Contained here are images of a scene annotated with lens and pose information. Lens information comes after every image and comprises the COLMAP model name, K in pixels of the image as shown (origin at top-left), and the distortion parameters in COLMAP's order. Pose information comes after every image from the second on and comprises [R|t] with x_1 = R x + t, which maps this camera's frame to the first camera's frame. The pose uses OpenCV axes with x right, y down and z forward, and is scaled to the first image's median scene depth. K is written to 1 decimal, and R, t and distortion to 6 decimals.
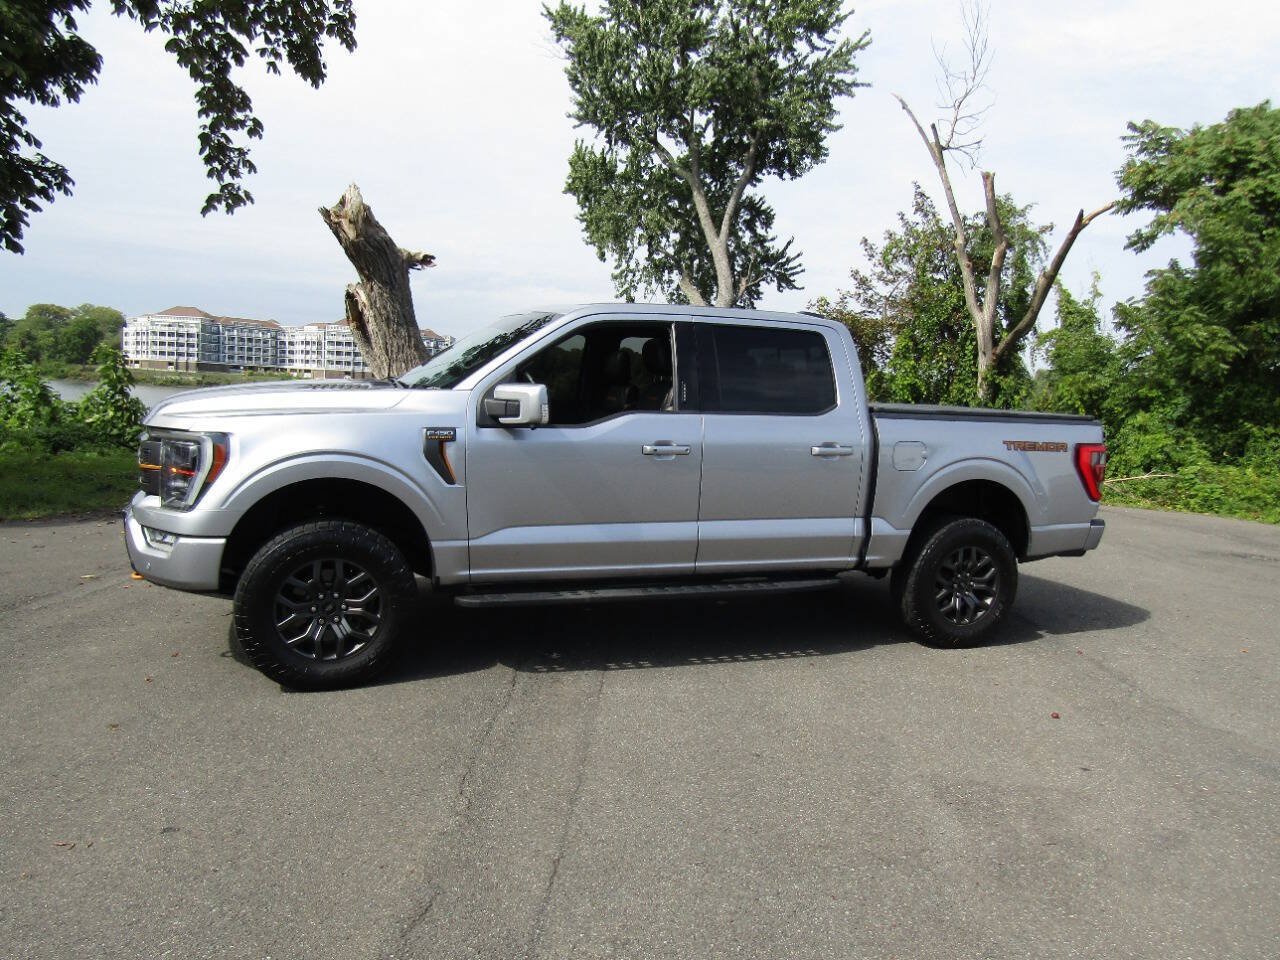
lens RADIAL K [[922.6, 0, 639.0], [0, 922.6, 484.0], [0, 0, 1]] dist [-0.007595, 0.003749]
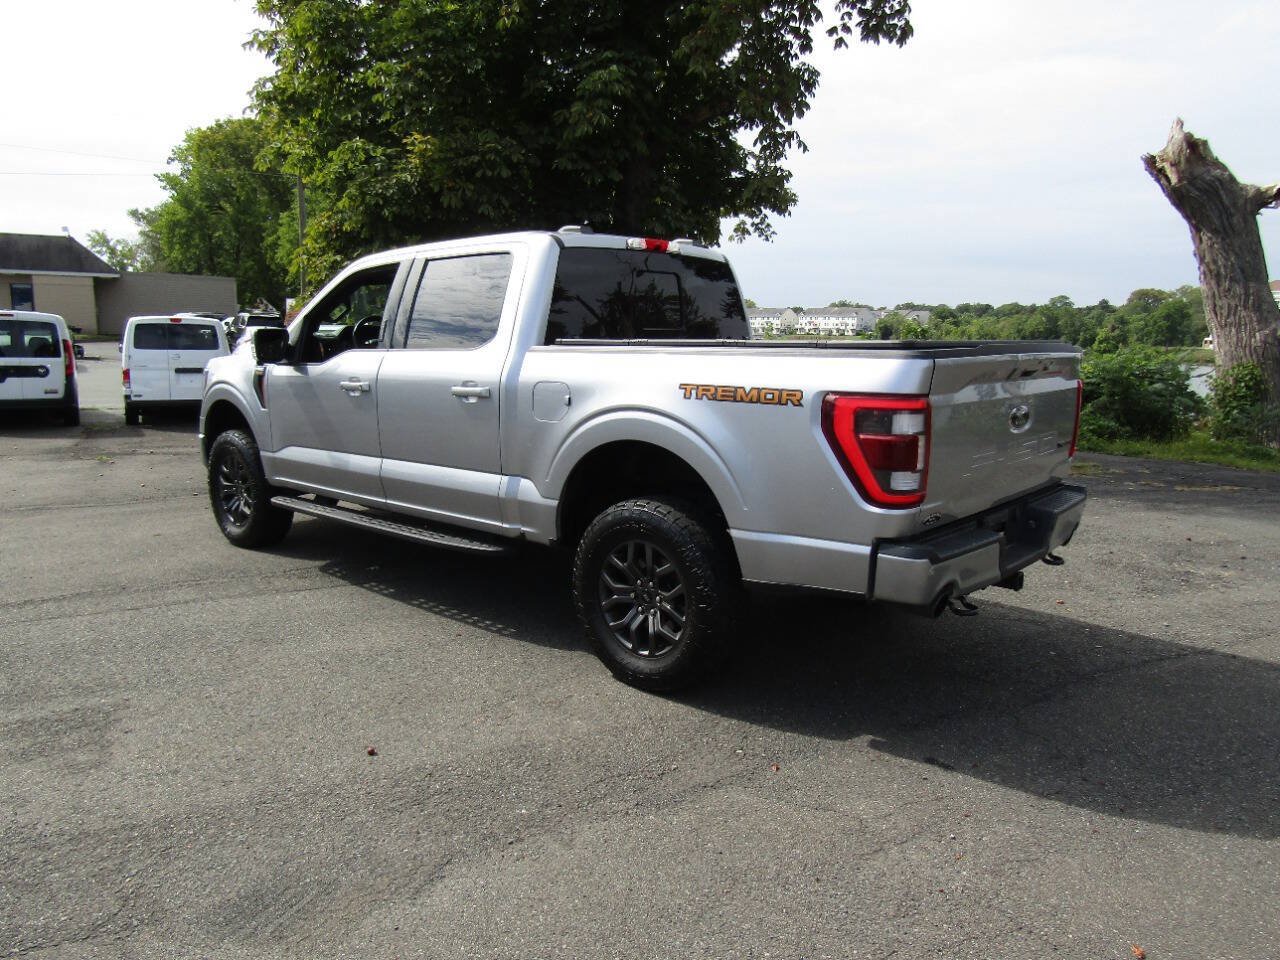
lens RADIAL K [[923.9, 0, 637.4], [0, 923.9, 485.5], [0, 0, 1]] dist [-0.014407, 0.014930]
pose [[0.470632, 0.102834, -0.876317, 0.217692], [-0.086280, 0.993789, 0.070282, -0.004795], [0.878101, 0.042532, 0.476581, 0.154295]]
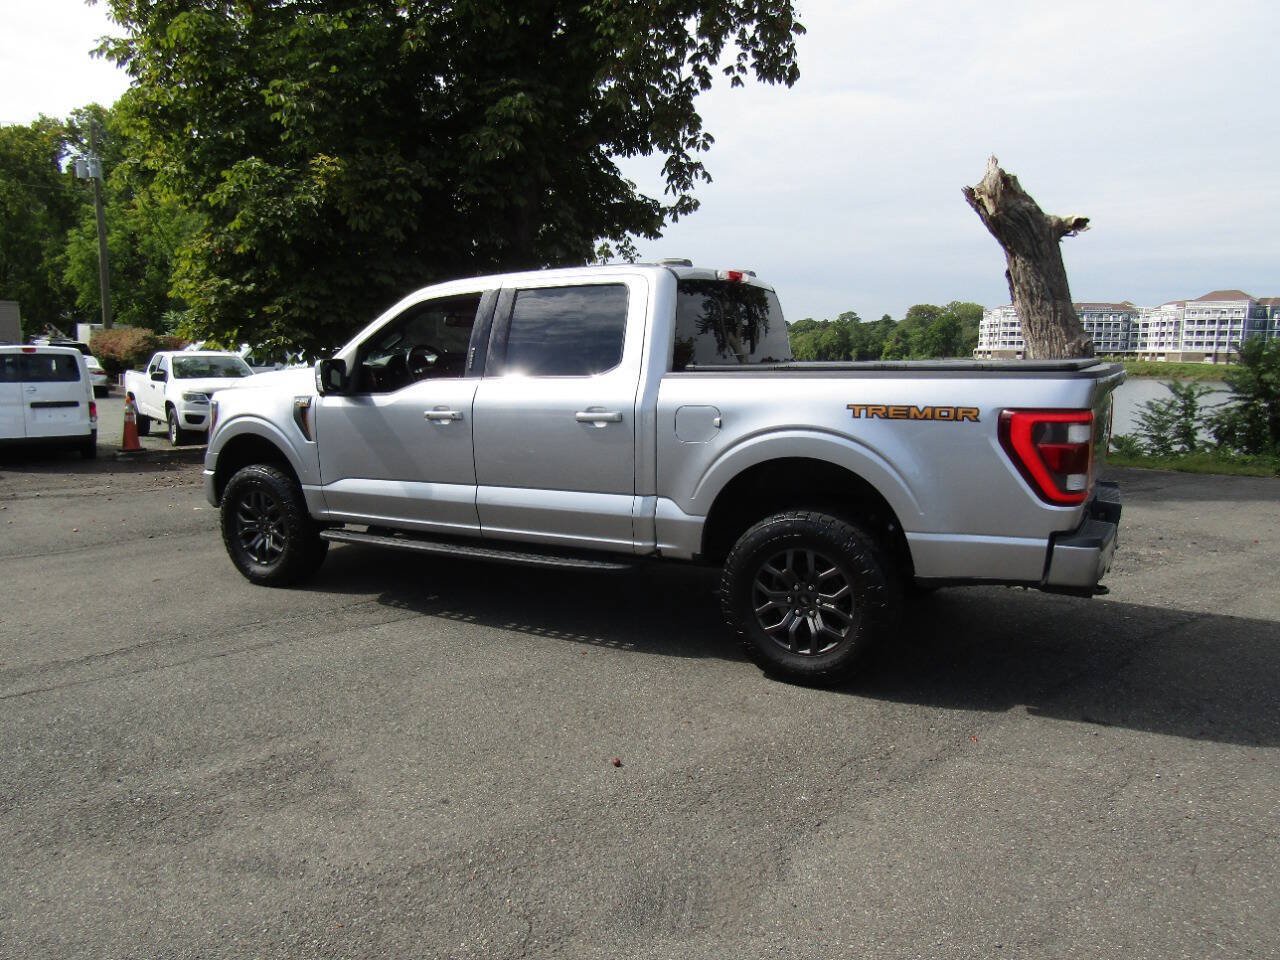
lens RADIAL K [[922.6, 0, 639.0], [0, 922.6, 484.0], [0, 0, 1]] dist [-0.007595, 0.003749]
pose [[0.640125, 0.058874, -0.766011, 0.192865], [-0.049100, 0.998156, 0.035685, -0.001187], [0.766700, 0.014768, 0.641836, 0.097143]]
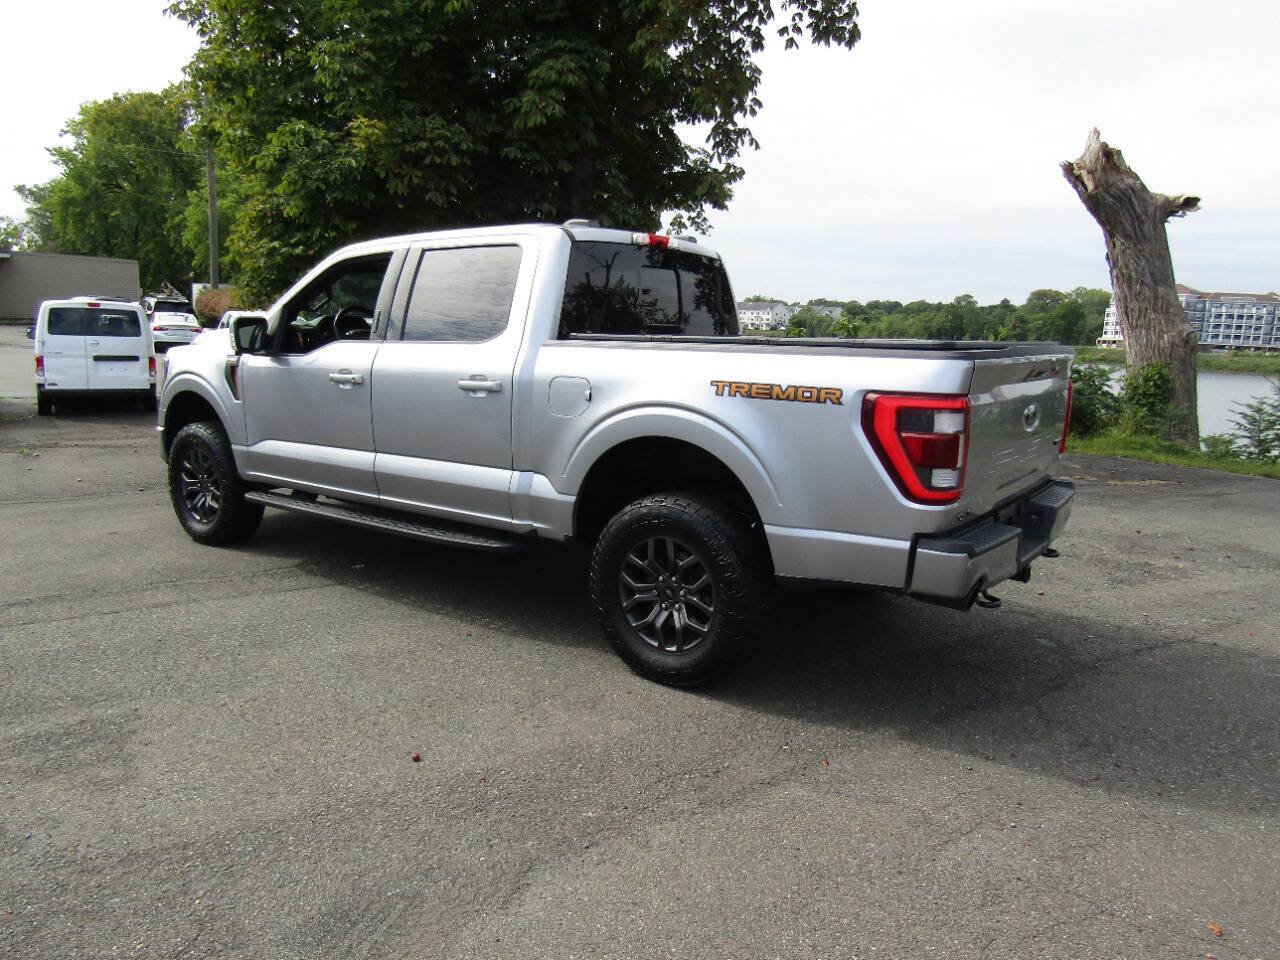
lens RADIAL K [[926.4, 0, 640.0], [0, 926.4, 480.0], [0, 0, 1]] dist [-0.009978, 0.009330]
pose [[0.550846, 0.104507, -0.828038, 0.206870], [-0.092563, 0.993659, 0.063833, -0.003699], [0.829458, 0.041484, 0.557027, 0.137085]]
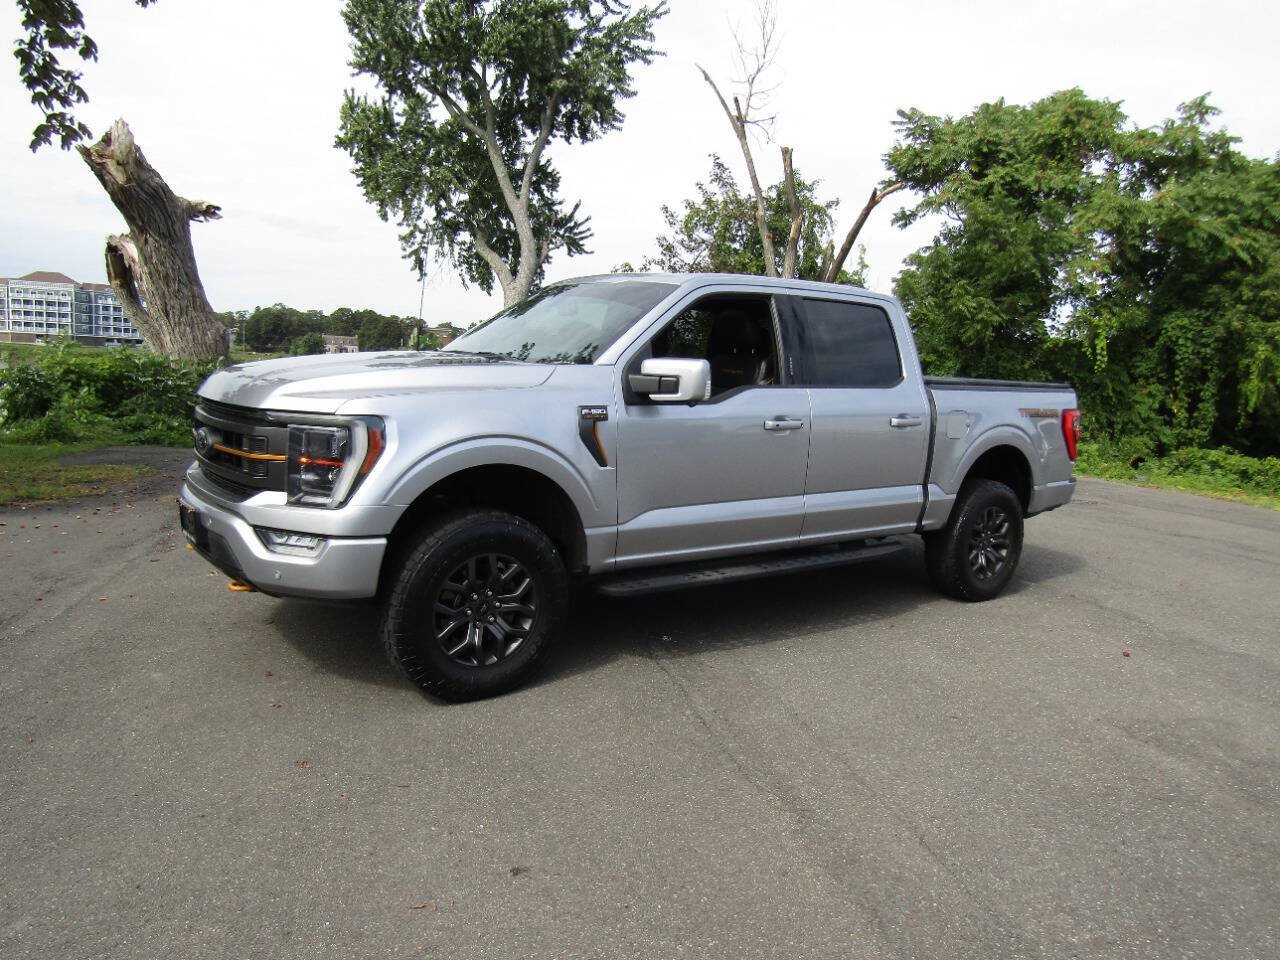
lens RADIAL K [[926.4, 0, 640.0], [0, 926.4, 480.0], [0, 0, 1]] dist [-0.009978, 0.009330]
pose [[0.963298, -0.037768, 0.265764, -0.075480], [0.028829, 0.998882, 0.037457, -0.003654], [-0.266881, -0.028421, 0.963310, 0.015532]]
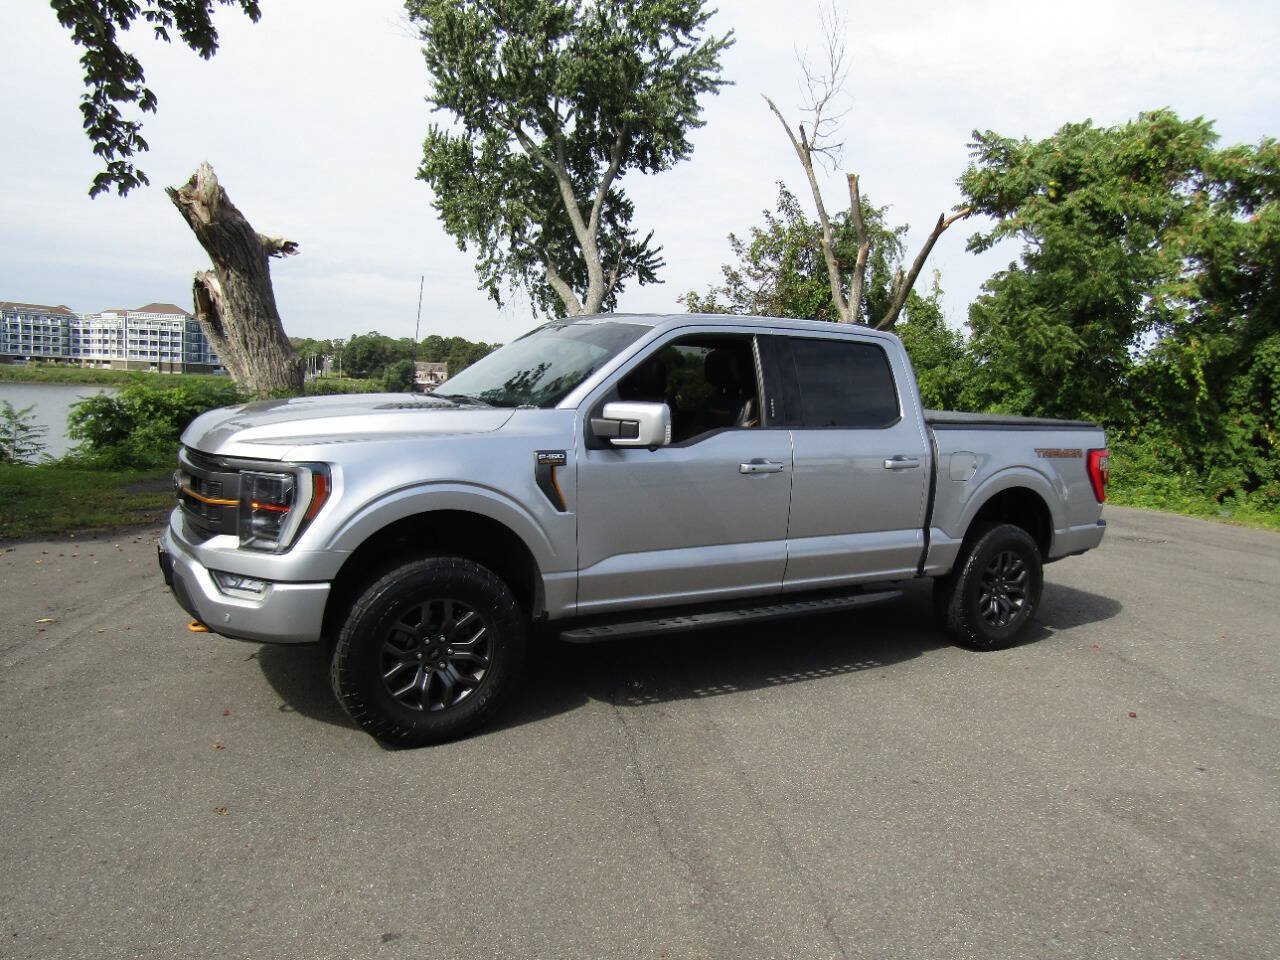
lens RADIAL K [[923.9, 0, 637.4], [0, 923.9, 485.5], [0, 0, 1]] dist [-0.014407, 0.014930]
pose [[0.983788, -0.023589, 0.177778, -0.052917], [0.021441, 0.999672, 0.013990, -0.006753], [-0.178050, -0.009952, 0.983971, 0.013944]]
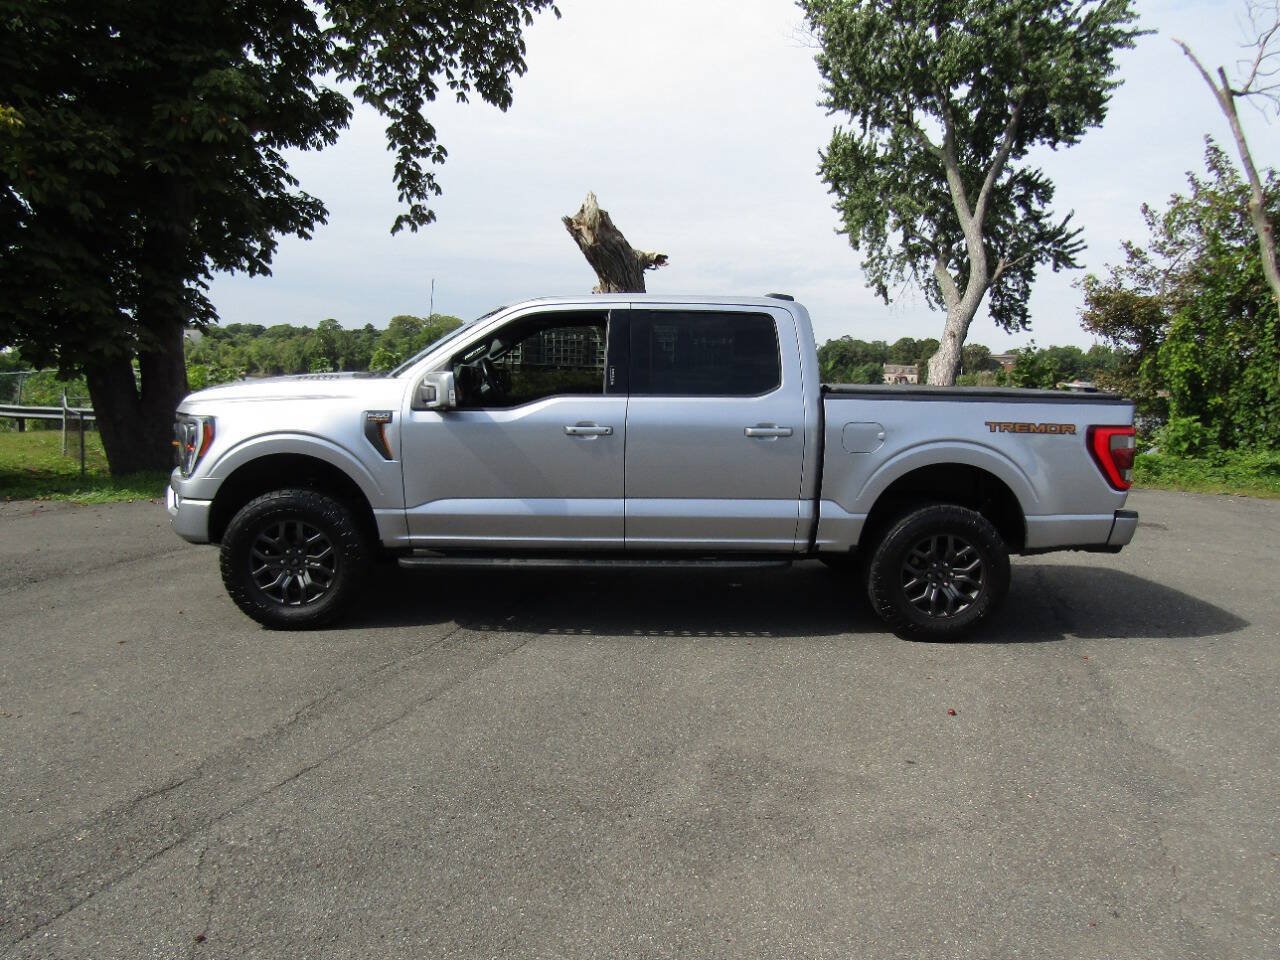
lens RADIAL K [[923.9, 0, 637.4], [0, 923.9, 485.5], [0, 0, 1]] dist [-0.014407, 0.014930]
pose [[0.947053, 0.017711, -0.320587, 0.083180], [-0.015685, 0.999837, 0.008900, 0.003184], [0.320693, -0.003401, 0.947177, 0.001368]]
